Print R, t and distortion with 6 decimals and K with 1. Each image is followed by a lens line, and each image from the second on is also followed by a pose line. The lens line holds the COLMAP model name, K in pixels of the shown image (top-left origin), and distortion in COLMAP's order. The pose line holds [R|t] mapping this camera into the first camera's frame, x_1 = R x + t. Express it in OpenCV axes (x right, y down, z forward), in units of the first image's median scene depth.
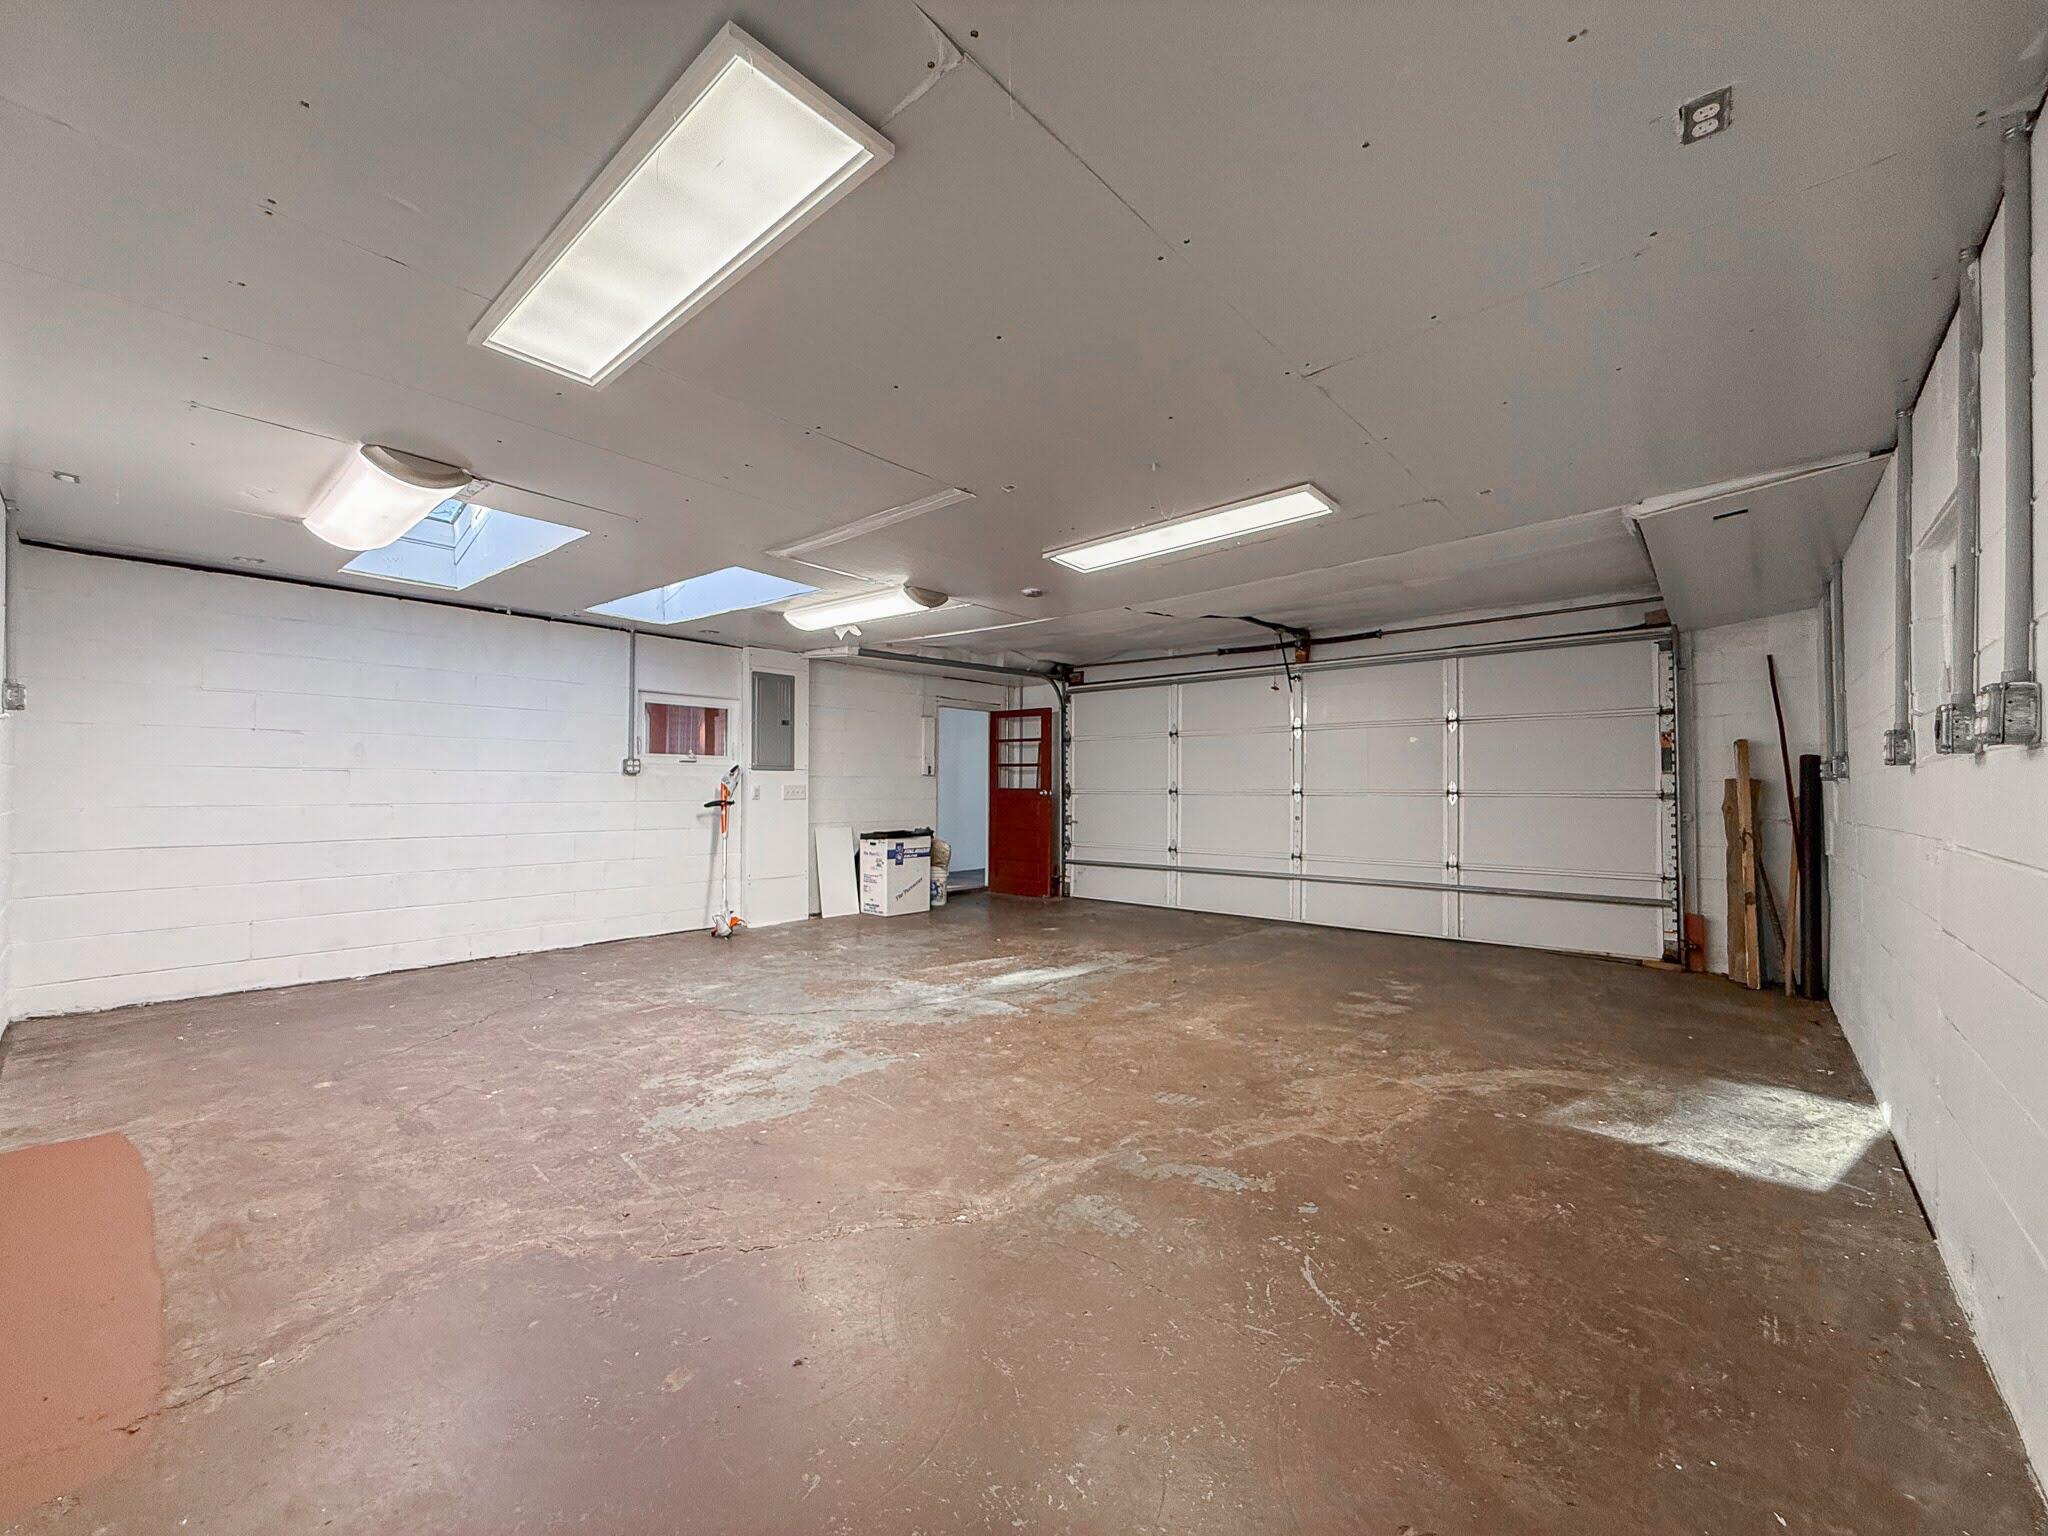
lens RADIAL K [[813.1, 0, 1016.1], [0, 813.1, 772.5], [0, 0, 1]] dist [-0.000646, 0.000090]
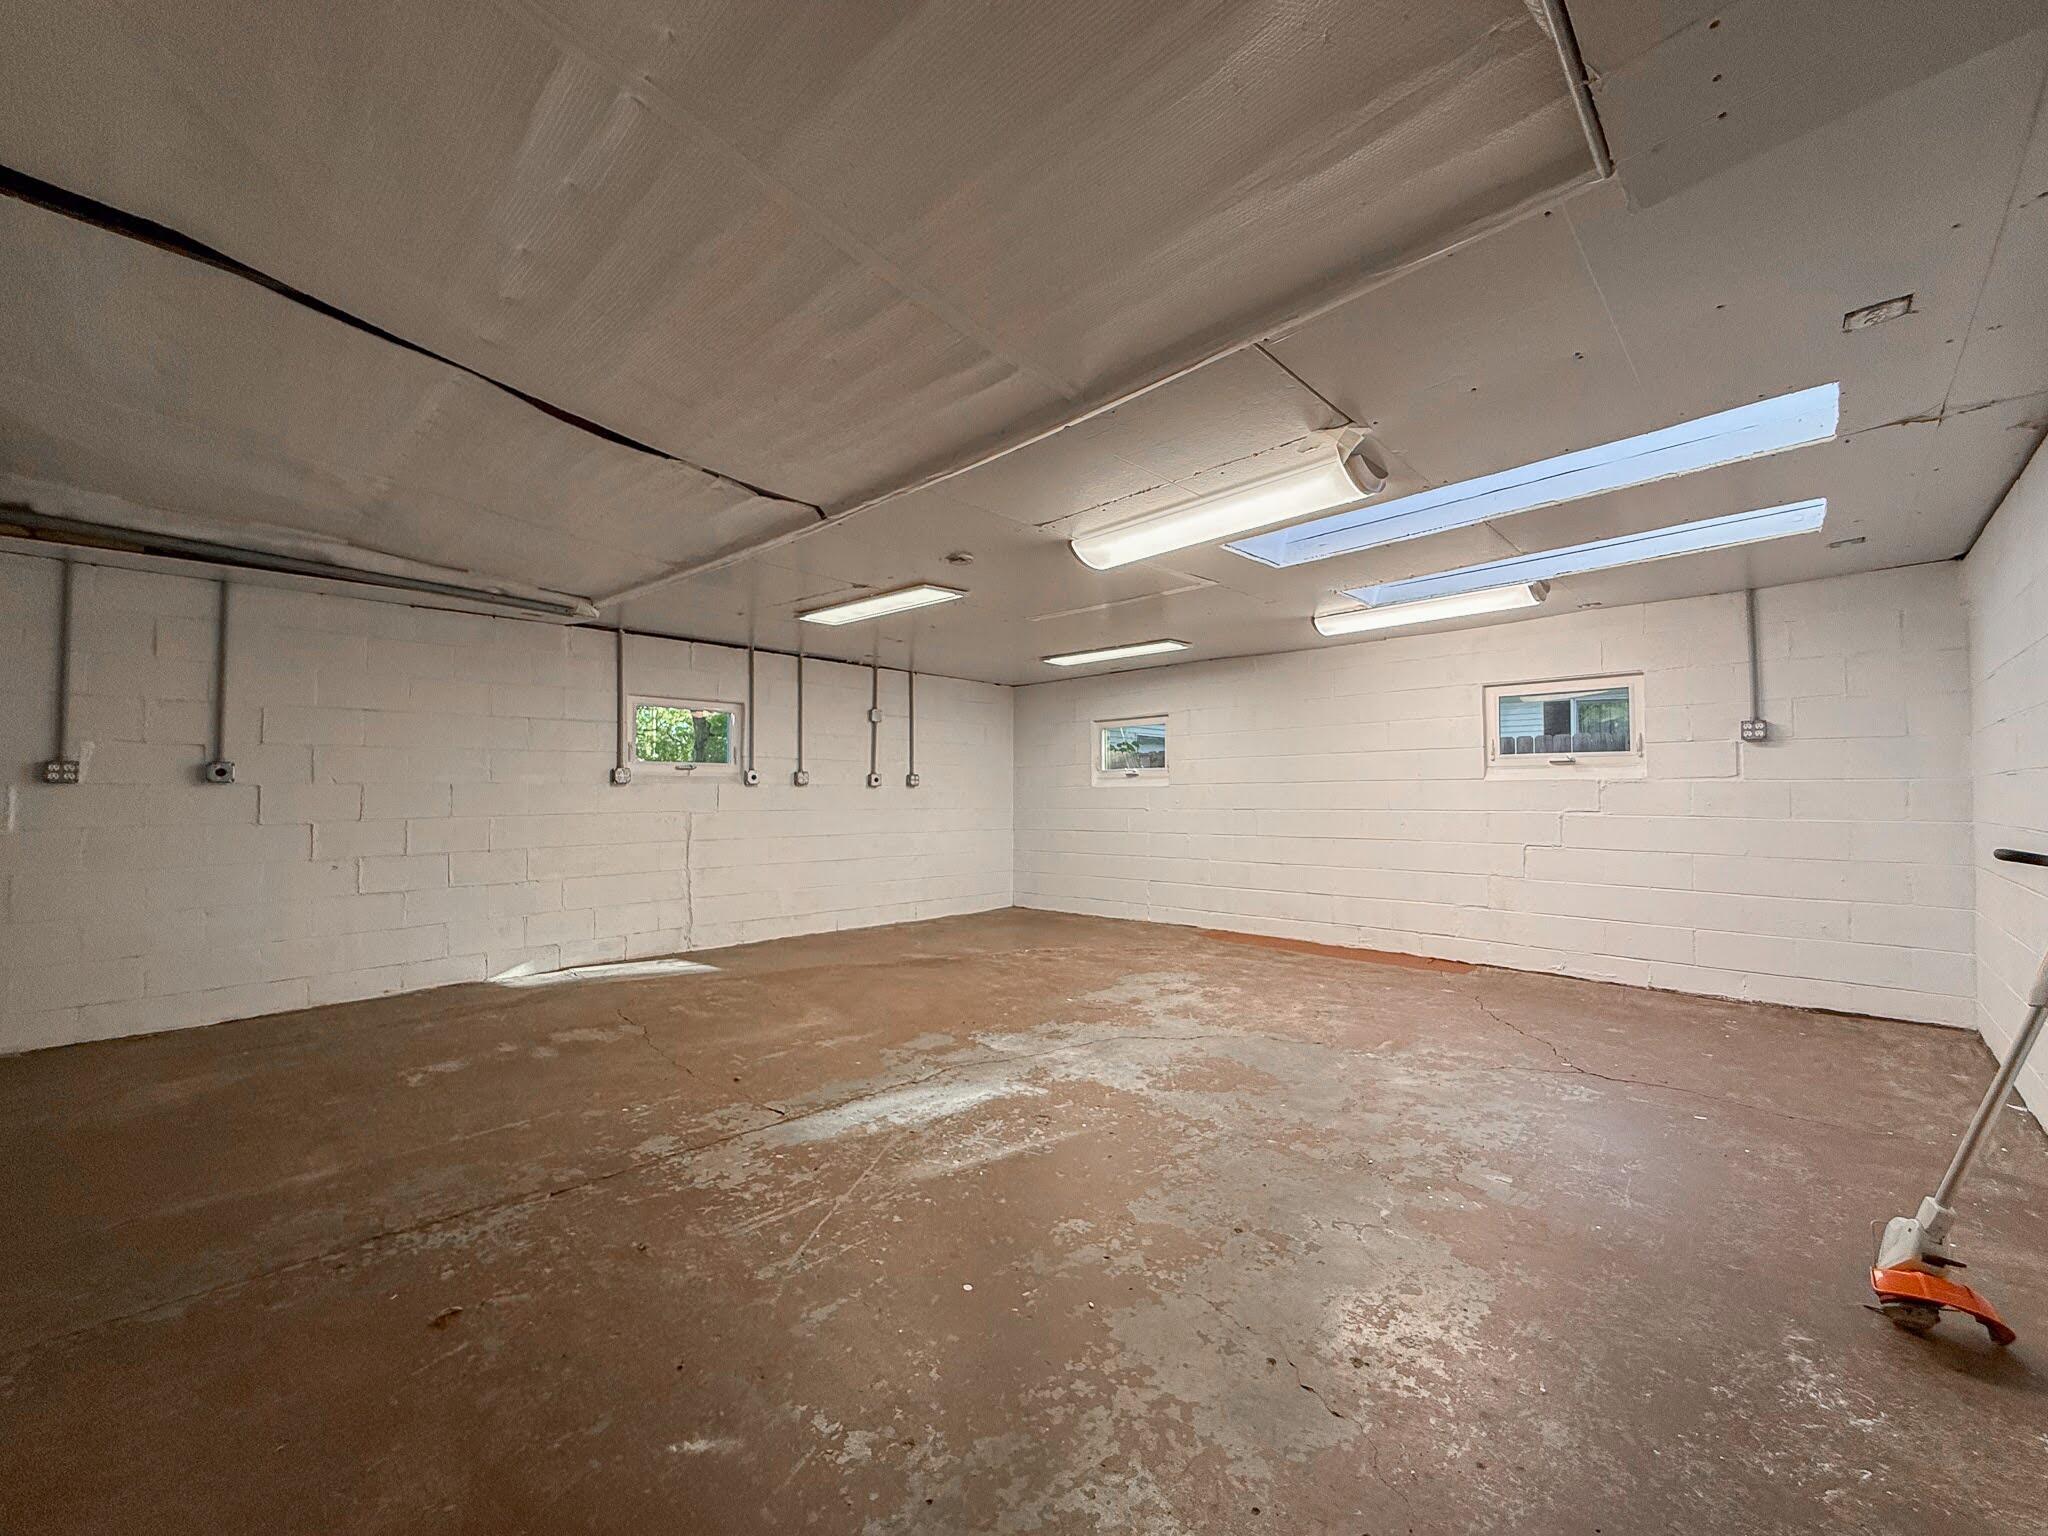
lens RADIAL K [[813.1, 0, 1016.1], [0, 813.1, 772.5], [0, 0, 1]] dist [-0.000646, 0.000090]
pose [[-0.998945, -0.002675, 0.045842, -0.077550], [-0.004737, 0.998978, -0.044950, 0.033372], [-0.045675, -0.045119, -0.997937, 1.892705]]
